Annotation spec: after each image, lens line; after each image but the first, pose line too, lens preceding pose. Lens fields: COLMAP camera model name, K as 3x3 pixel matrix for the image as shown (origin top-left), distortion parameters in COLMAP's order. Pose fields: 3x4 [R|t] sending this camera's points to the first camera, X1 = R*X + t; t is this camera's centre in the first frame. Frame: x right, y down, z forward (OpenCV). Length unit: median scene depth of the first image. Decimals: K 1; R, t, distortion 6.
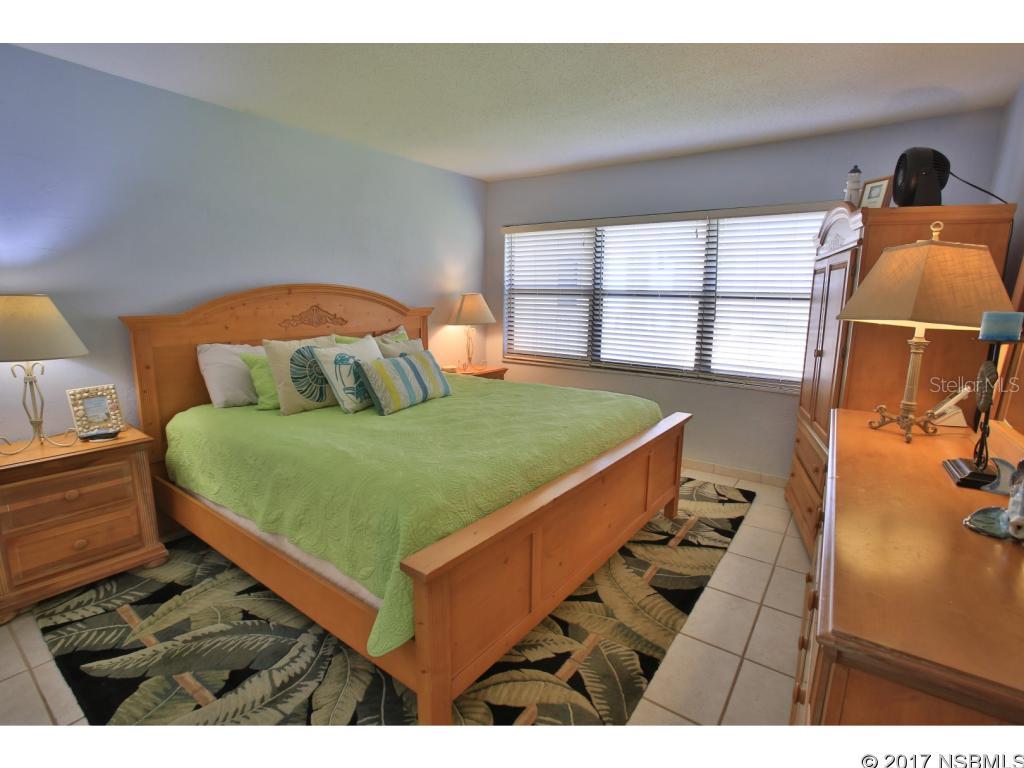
lens RADIAL K [[496.9, 0, 512.0], [0, 496.9, 384.0], [0, 0, 1]] dist [-0.087418, 0.041267]
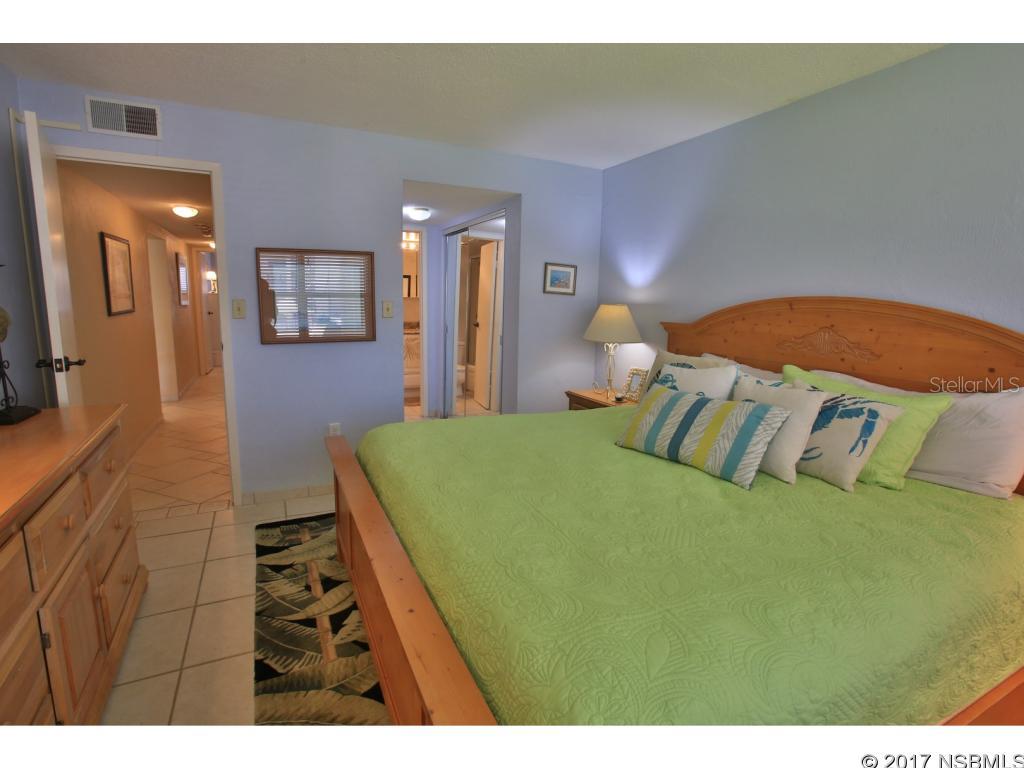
lens RADIAL K [[496.9, 0, 512.0], [0, 496.9, 384.0], [0, 0, 1]] dist [-0.087418, 0.041267]
pose [[-0.469449, 0.127743, -0.873670, 0.788614], [-0.176961, 0.955791, 0.234837, -0.289244], [0.865045, 0.264850, -0.426090, 1.627839]]
